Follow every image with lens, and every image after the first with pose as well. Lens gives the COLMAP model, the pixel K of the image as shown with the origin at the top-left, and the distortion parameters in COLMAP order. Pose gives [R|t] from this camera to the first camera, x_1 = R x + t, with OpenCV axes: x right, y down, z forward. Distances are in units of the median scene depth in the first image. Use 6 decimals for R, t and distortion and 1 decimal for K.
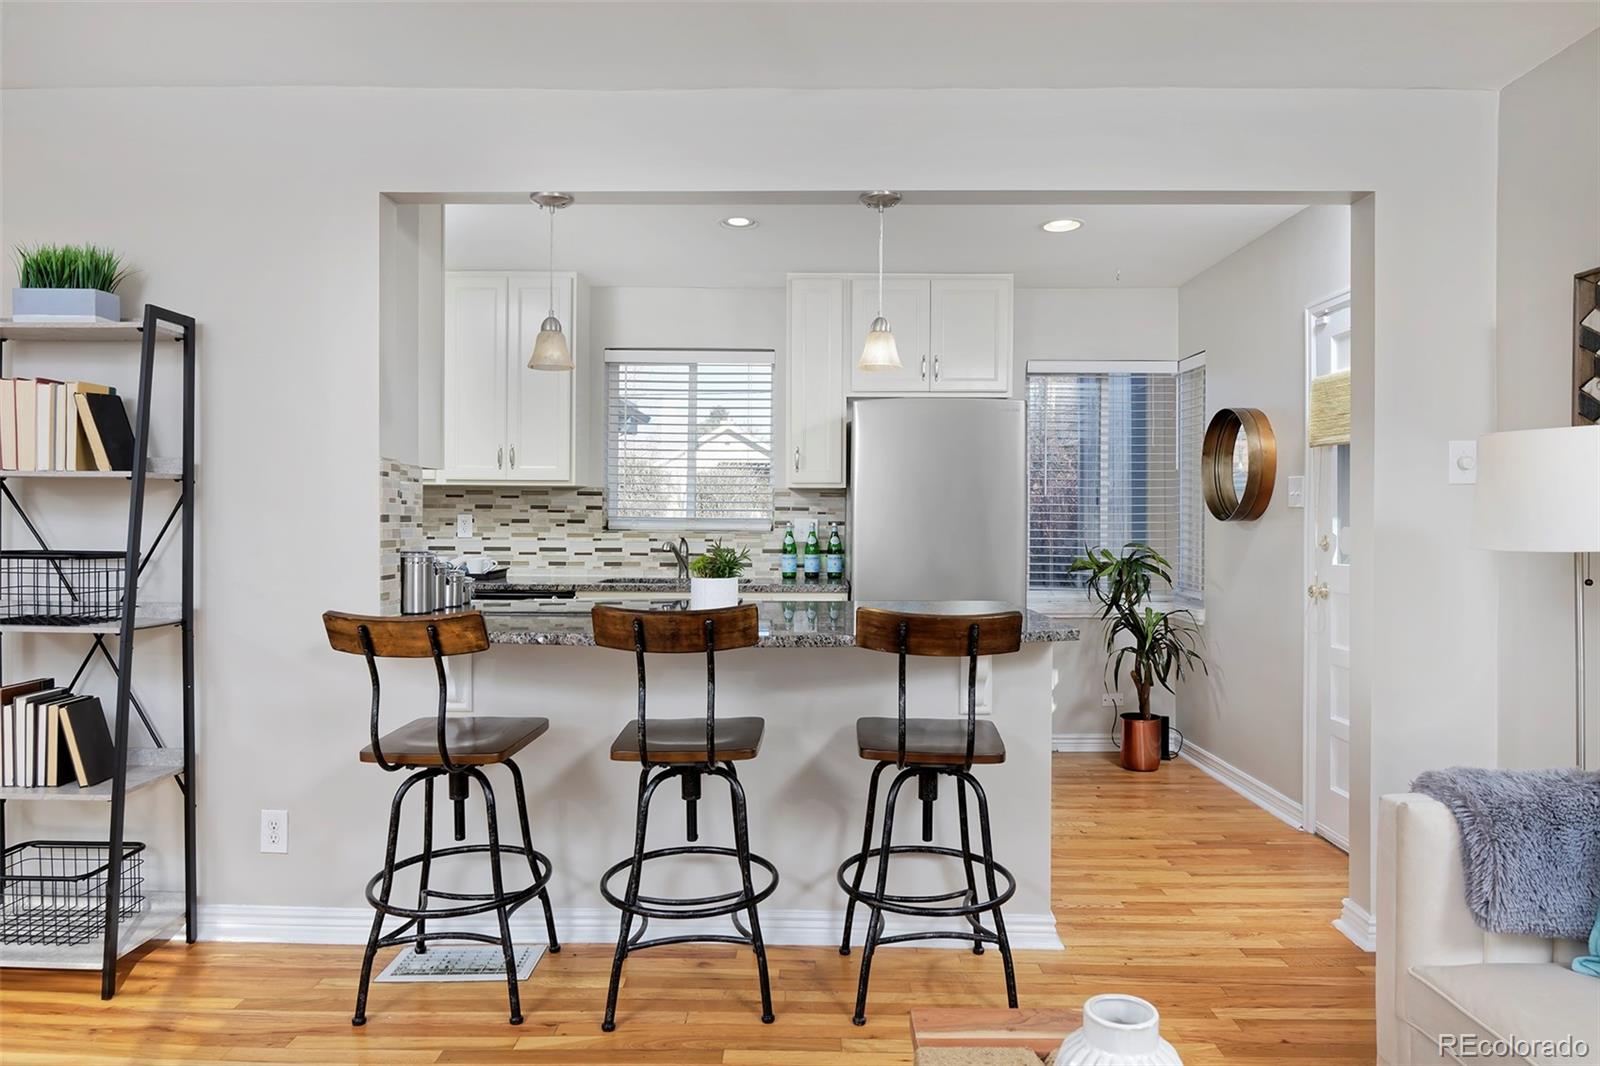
lens RADIAL K [[1069.0, 0, 791.1], [0, 1069.0, 516.3], [0, 0, 1]] dist [-0.002243, -0.003572]
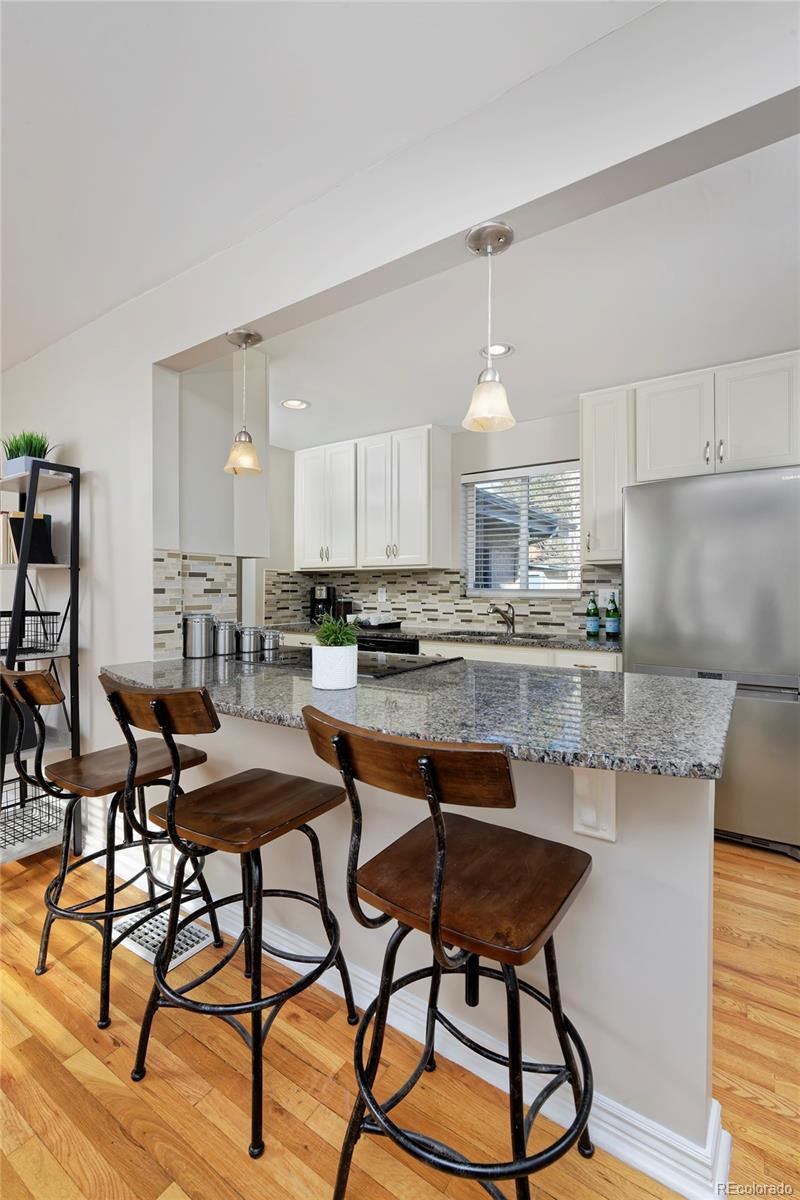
lens RADIAL K [[535.7, 0, 372.6], [0, 535.7, 586.2], [0, 0, 1]] dist [0.002901, -0.001965]
pose [[0.817765, -0.008407, -0.575491, 0.151752], [0.006086, 0.999964, -0.005959, 0.000775], [0.575520, 0.001371, 0.817786, 0.326778]]
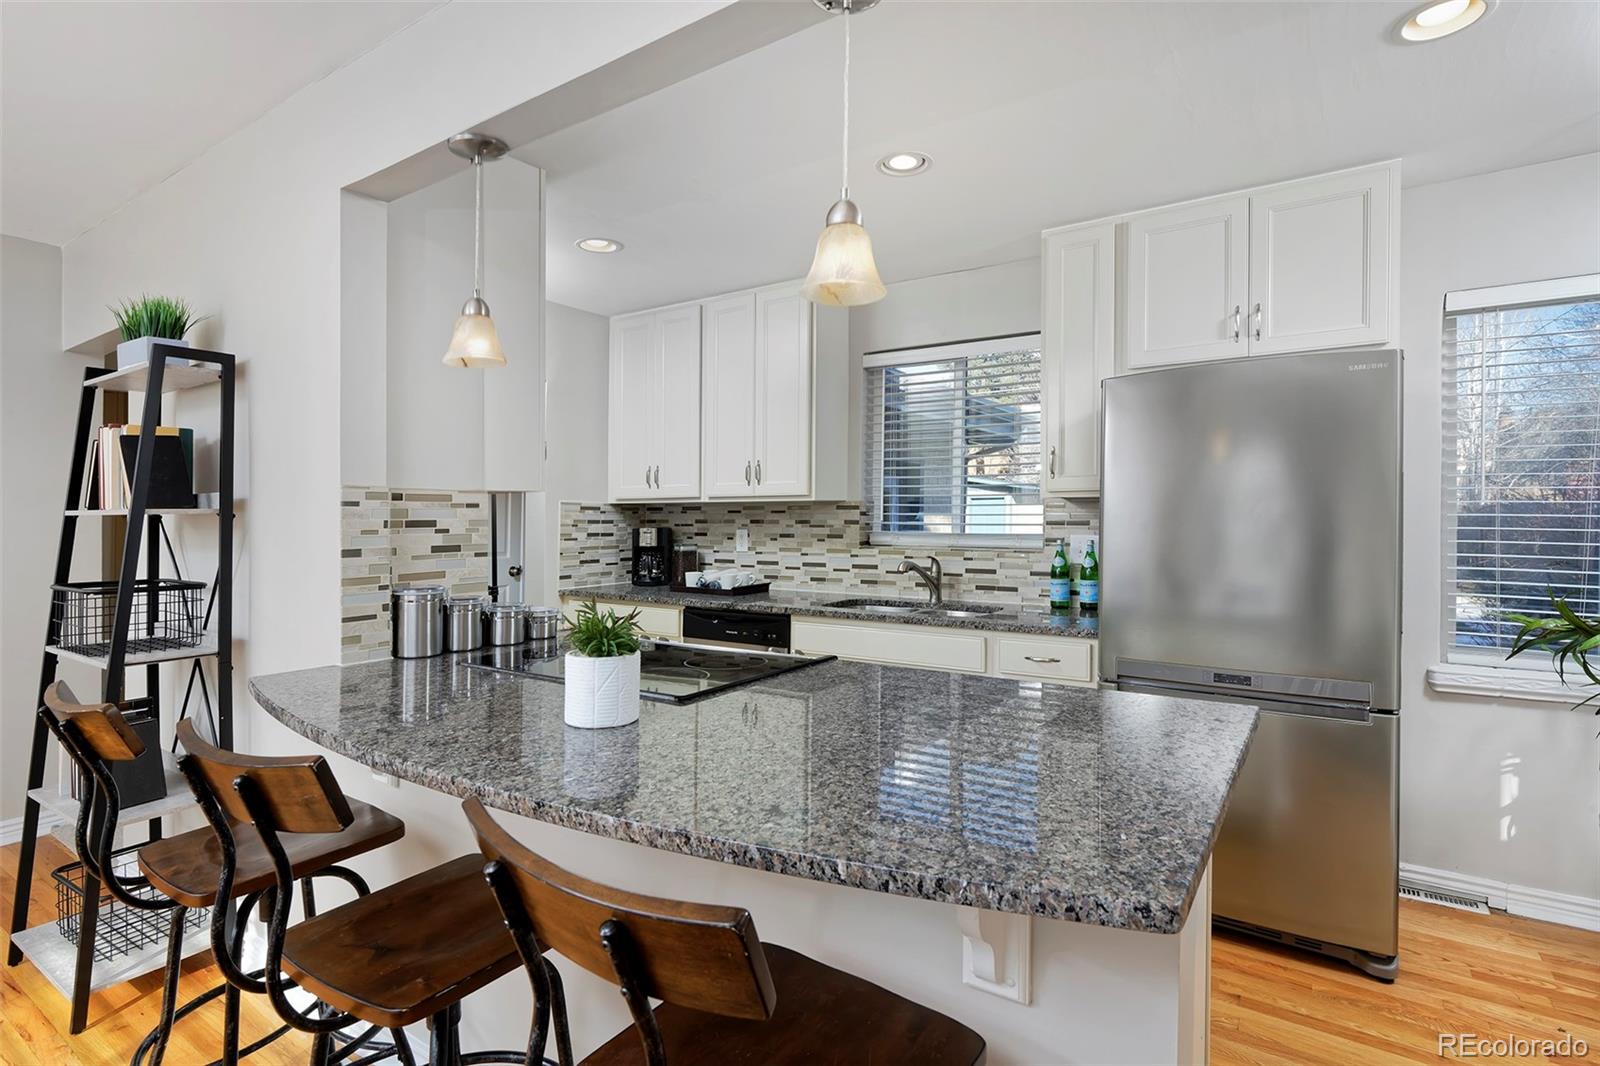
lens RADIAL K [[801.6, 0, 761.1], [0, 801.6, 524.1], [0, 0, 1]] dist [-0.003008, 0.002663]
pose [[0.816599, -0.001096, -0.577205, 0.165475], [0.009135, 0.999897, 0.011025, -0.015293], [0.577134, -0.014276, 0.816525, 0.367364]]
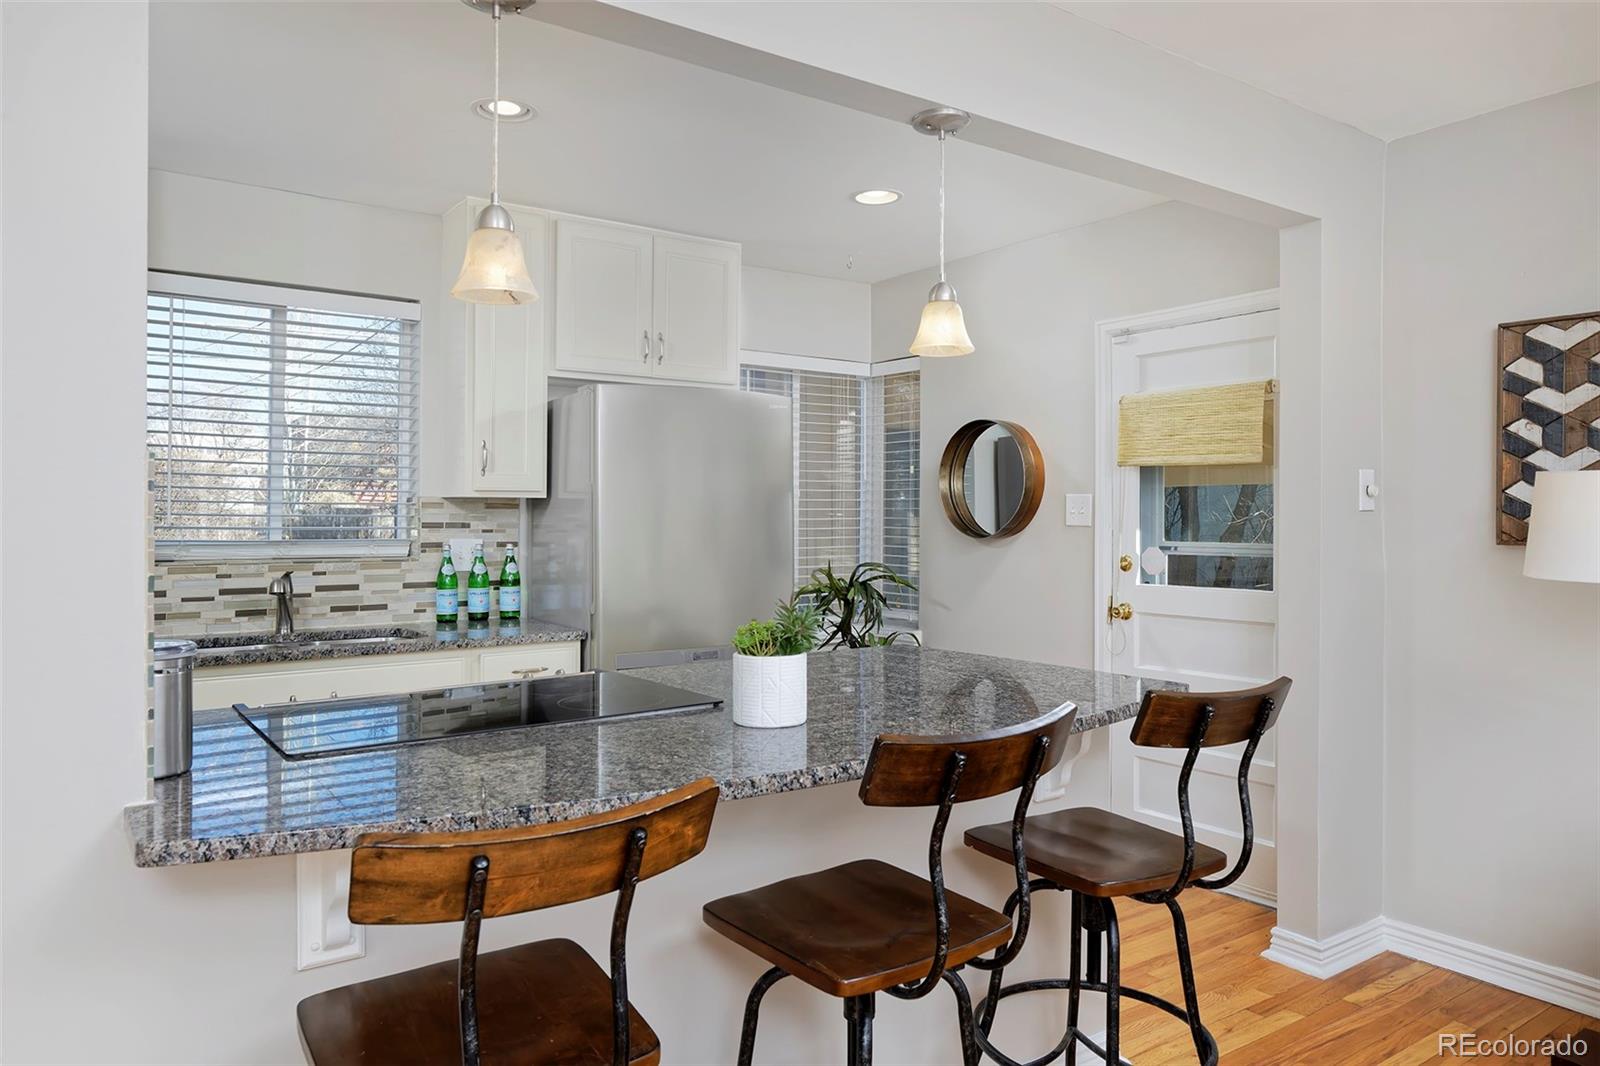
lens RADIAL K [[1099.6, 0, 845.3], [0, 1099.6, 523.4], [0, 0, 1]] dist [0.027677, -0.000872]
pose [[0.789282, -0.005649, 0.614005, -0.245666], [-0.000142, 0.999956, 0.009383, -0.015582], [-0.614031, -0.007493, 0.789246, 0.250007]]
